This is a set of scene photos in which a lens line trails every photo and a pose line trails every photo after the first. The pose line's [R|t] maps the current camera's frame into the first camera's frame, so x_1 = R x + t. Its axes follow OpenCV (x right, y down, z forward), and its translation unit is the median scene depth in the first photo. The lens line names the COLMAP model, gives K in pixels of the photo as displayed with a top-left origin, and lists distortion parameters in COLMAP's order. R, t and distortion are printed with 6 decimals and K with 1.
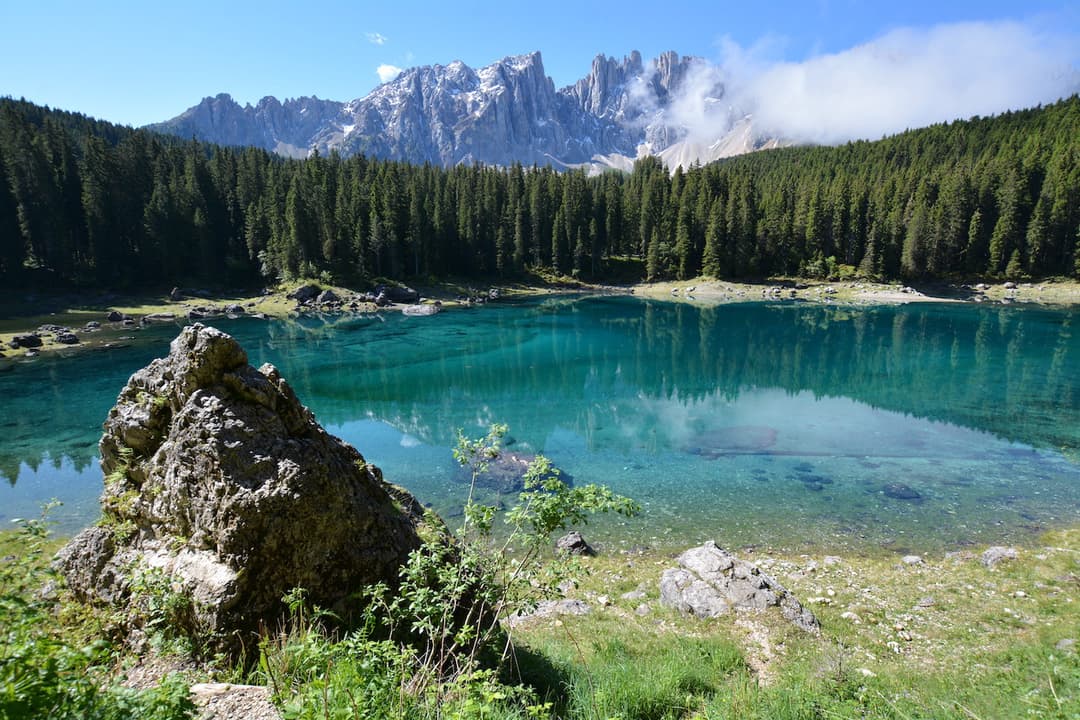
lens RADIAL K [[482.2, 0, 541.2], [0, 482.2, 362.4], [0, 0, 1]] dist [-0.029824, 0.001370]
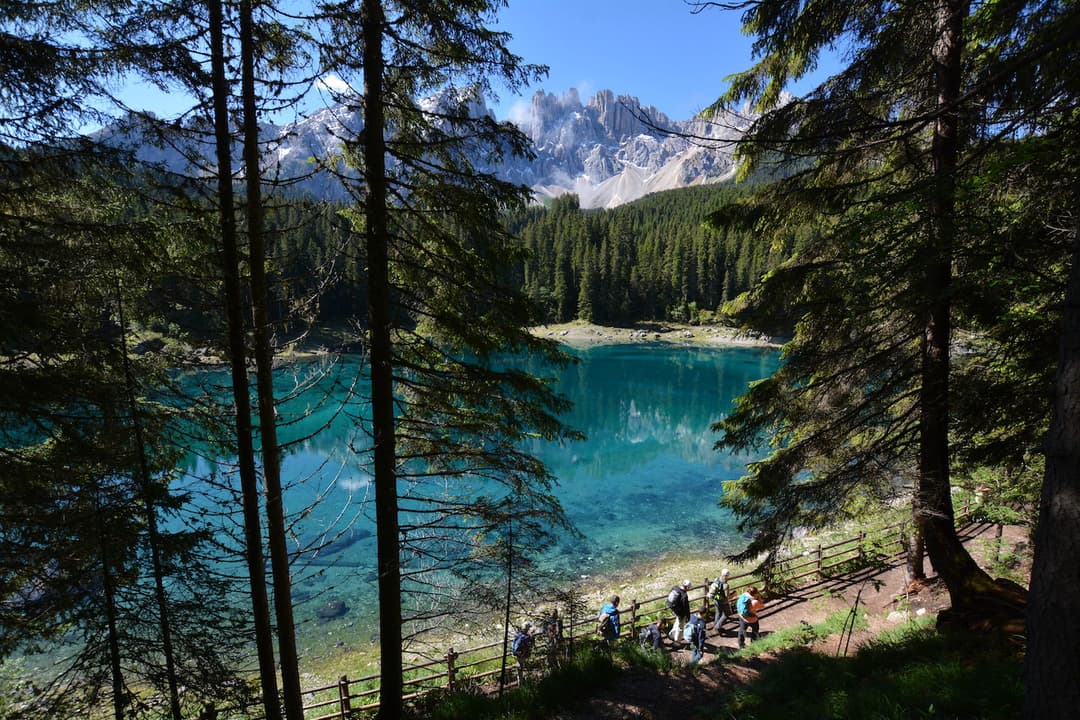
lens RADIAL K [[482.2, 0, 540.8], [0, 482.2, 361.3], [0, 0, 1]] dist [-0.029824, 0.001370]
pose [[0.993943, -0.009485, 0.109489, 0.135322], [0.015337, 0.998491, -0.052733, -0.033372], [-0.108824, 0.054093, 0.992588, -0.036757]]
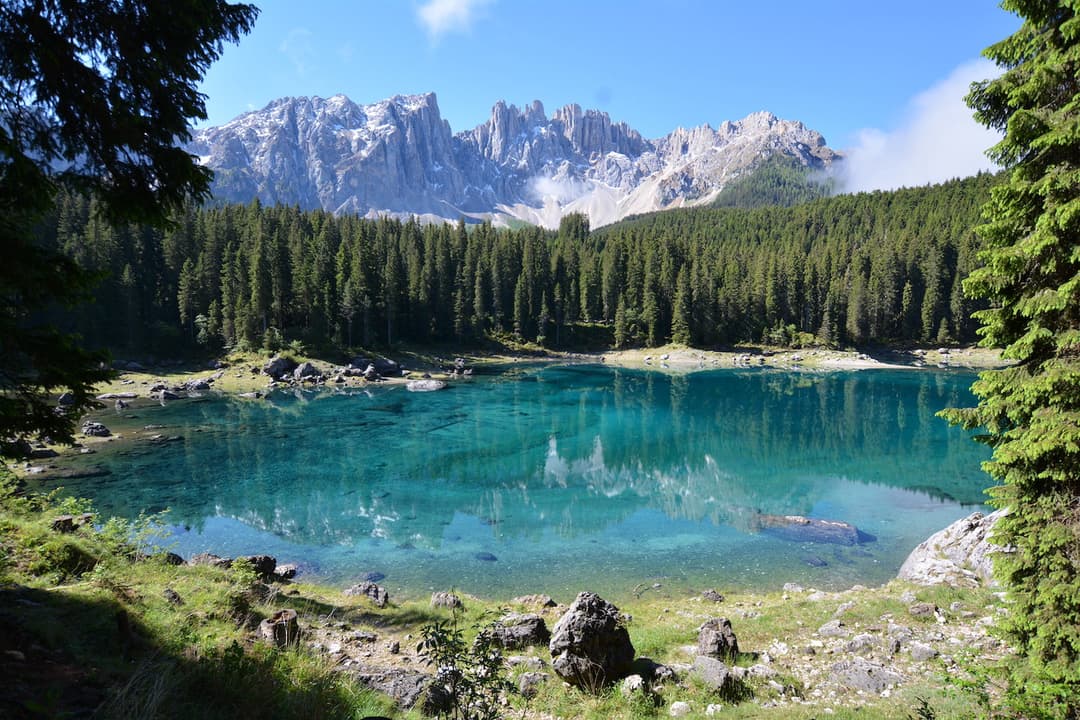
lens RADIAL K [[554.3, 0, 545.3], [0, 554.3, 362.0], [0, 0, 1]] dist [-0.025617, 0.000061]
pose [[0.980187, -0.005259, 0.198005, -0.139389], [0.030736, 0.991577, -0.125819, -0.008123], [-0.195676, 0.129412, 0.972092, -0.041503]]
